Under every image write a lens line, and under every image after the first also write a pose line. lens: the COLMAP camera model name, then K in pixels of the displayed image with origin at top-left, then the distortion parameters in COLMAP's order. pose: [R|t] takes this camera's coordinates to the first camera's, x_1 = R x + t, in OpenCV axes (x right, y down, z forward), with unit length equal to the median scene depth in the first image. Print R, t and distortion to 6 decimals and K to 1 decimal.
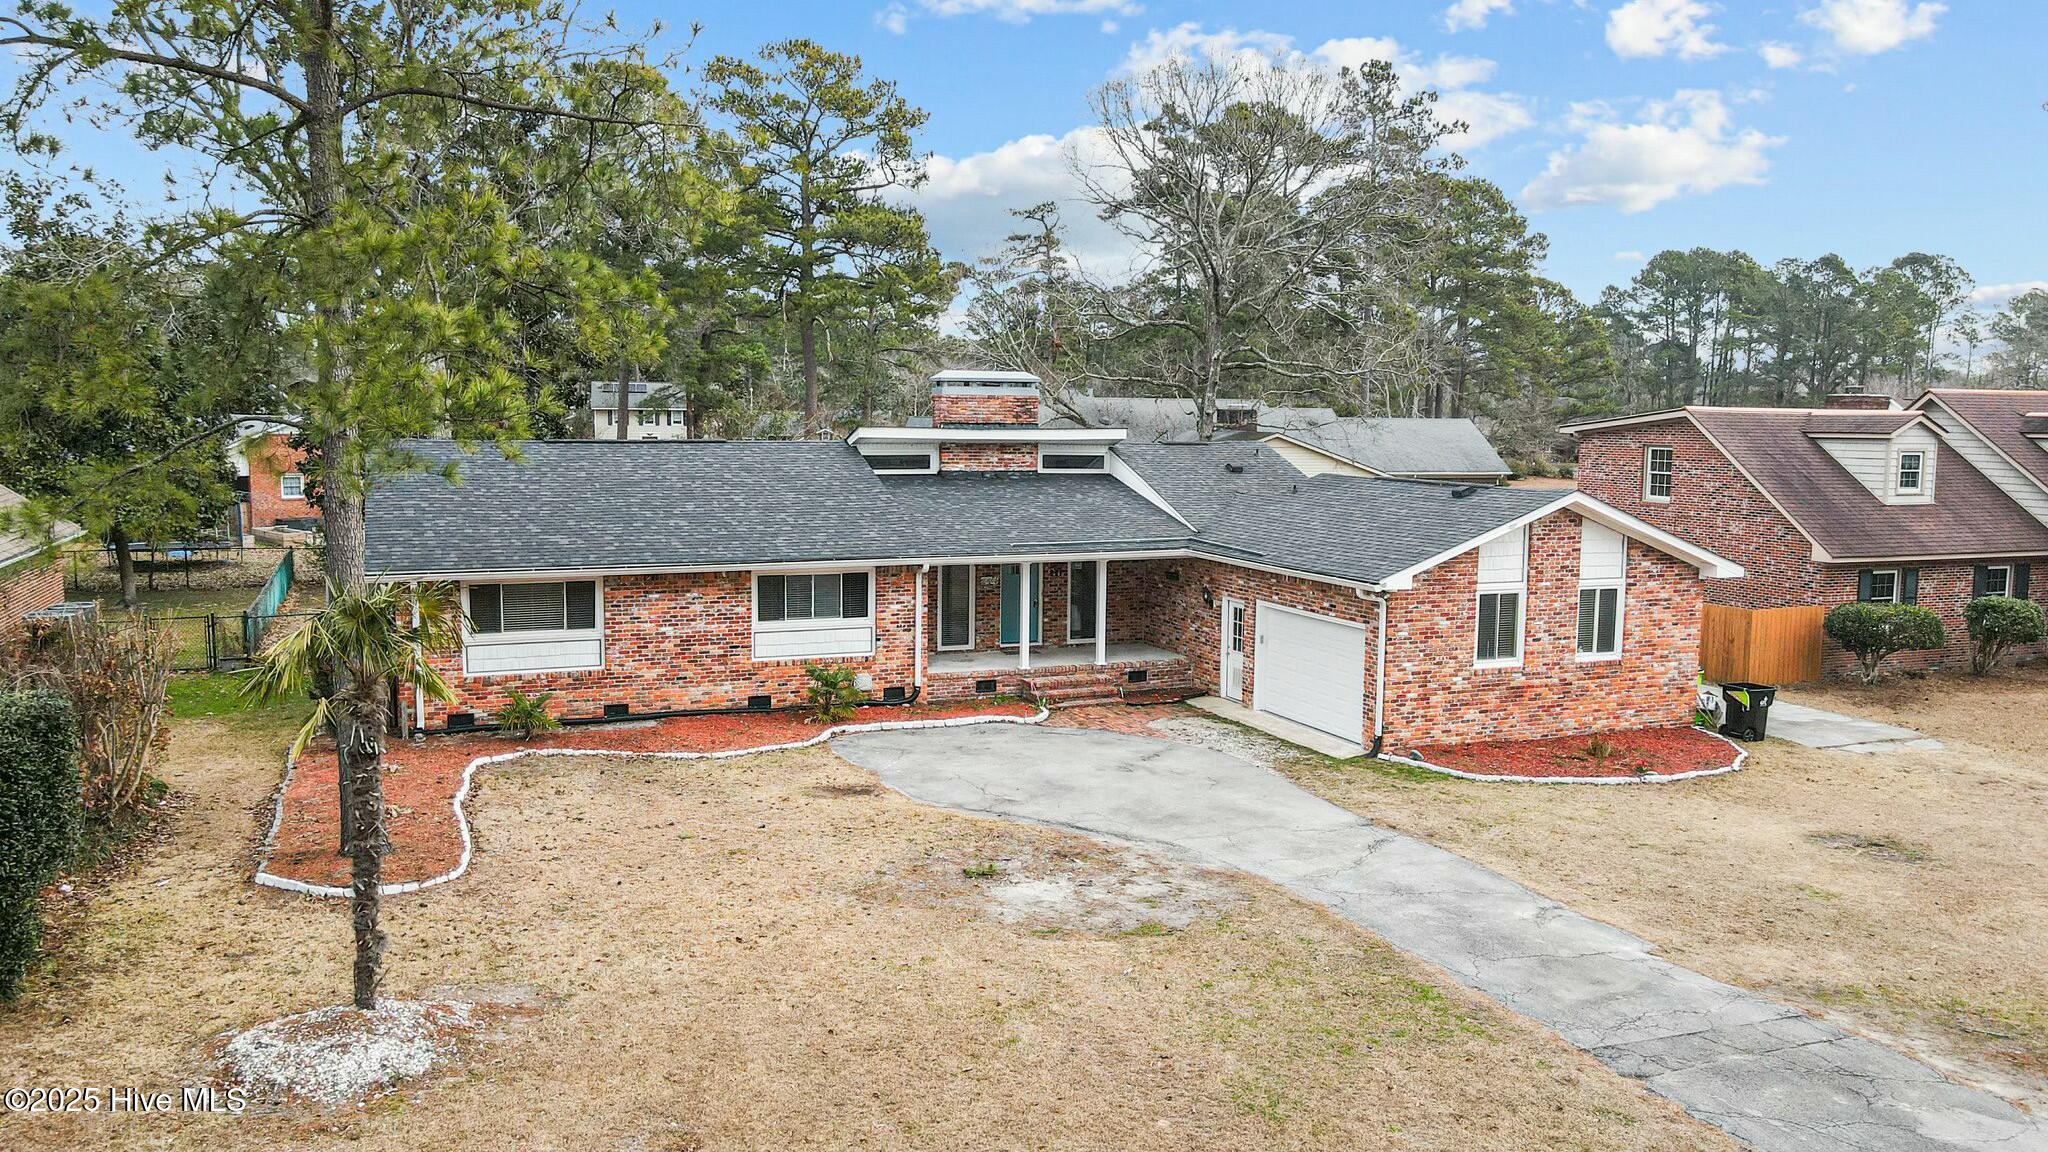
lens RADIAL K [[1513.1, 0, 1039.0], [0, 1513.1, 581.4], [0, 0, 1]] dist [-0.005803, 0.049656]
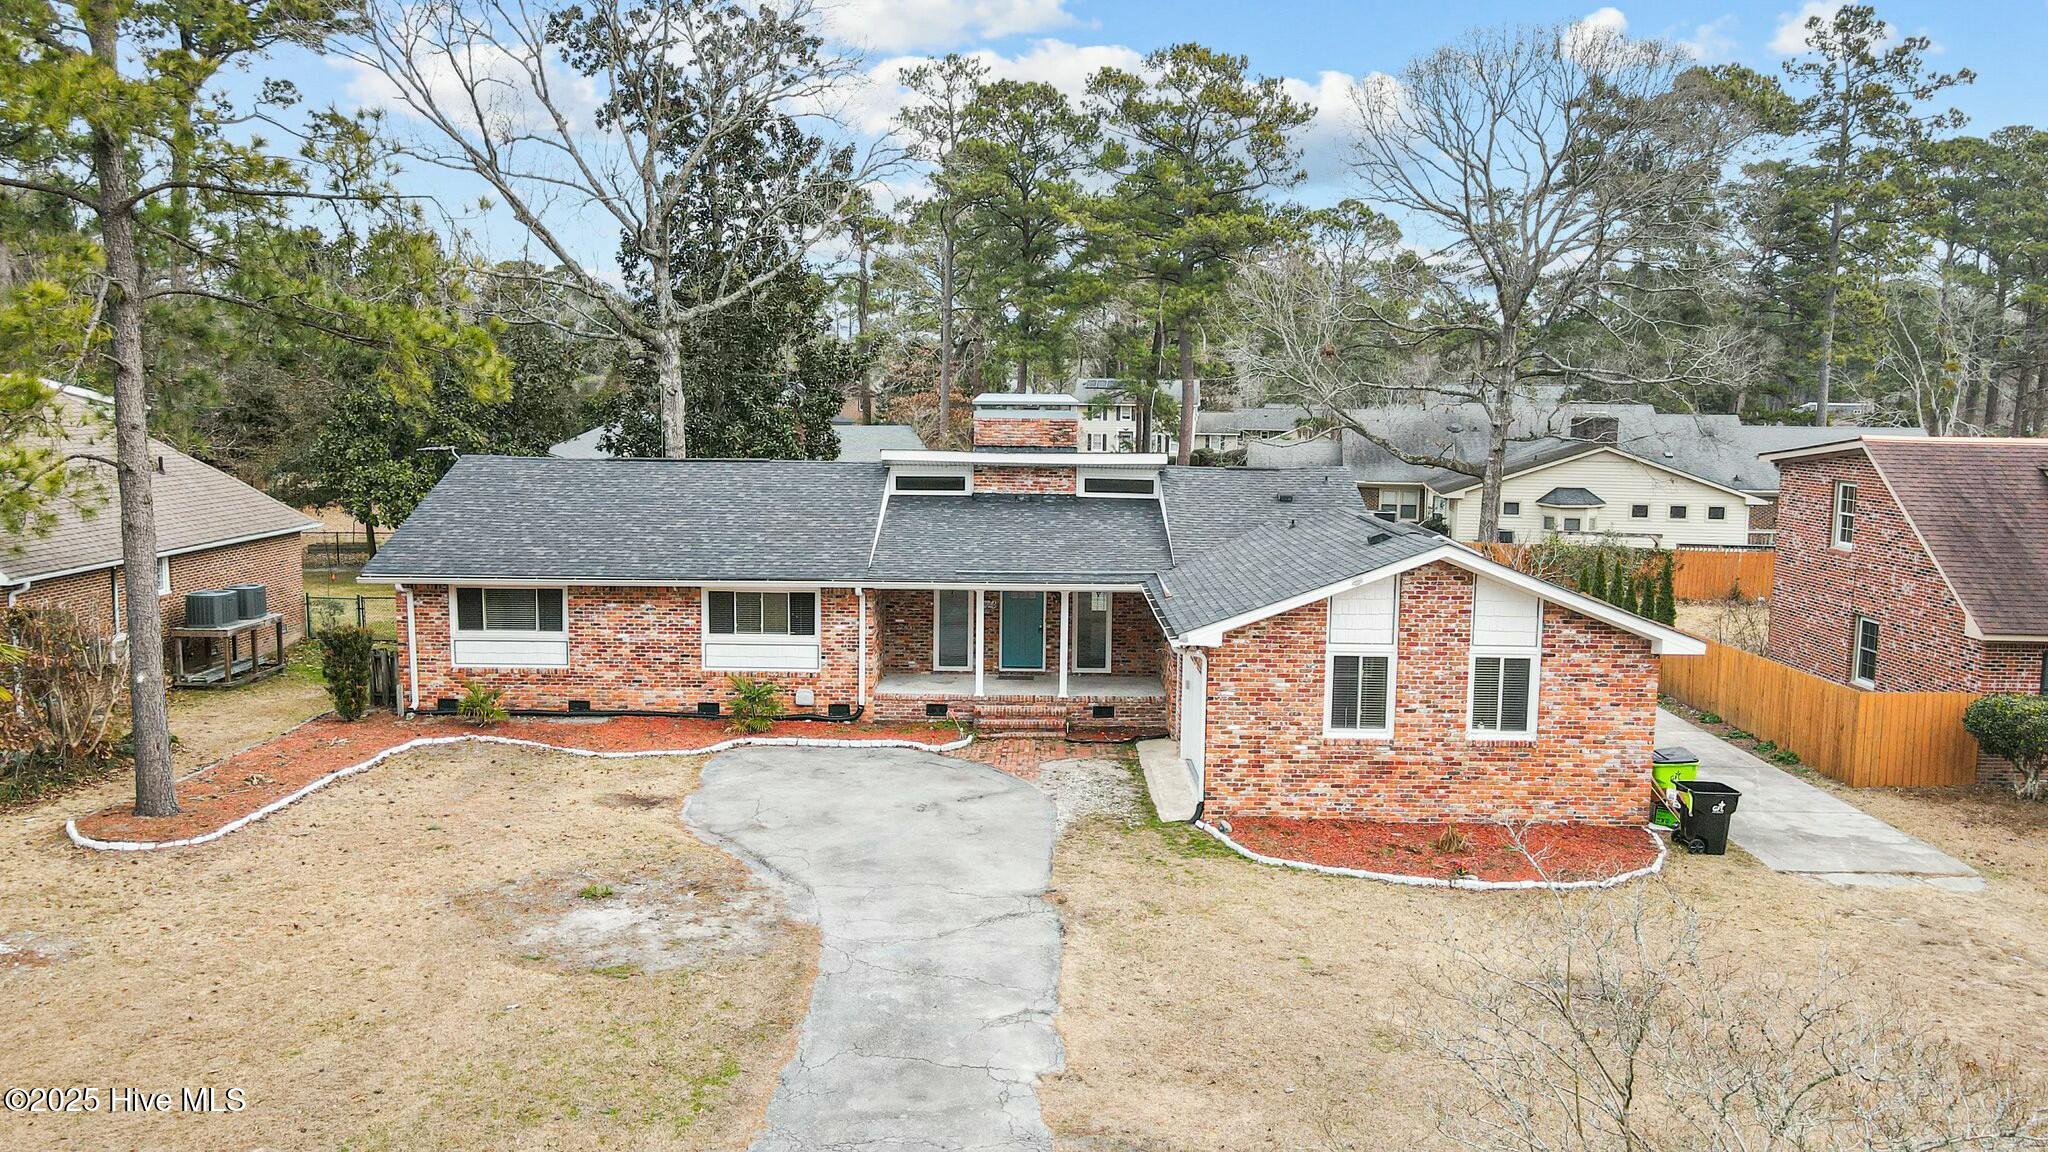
lens RADIAL K [[1509.9, 0, 1024.0], [0, 1509.9, 576.0], [0, 0, 1]] dist [-0.008414, 0.039301]
pose [[0.922861, 0.048059, -0.382123, 0.445780], [-0.046330, 0.998832, 0.013731, -0.041054], [0.382336, 0.005033, 0.924010, 0.096697]]
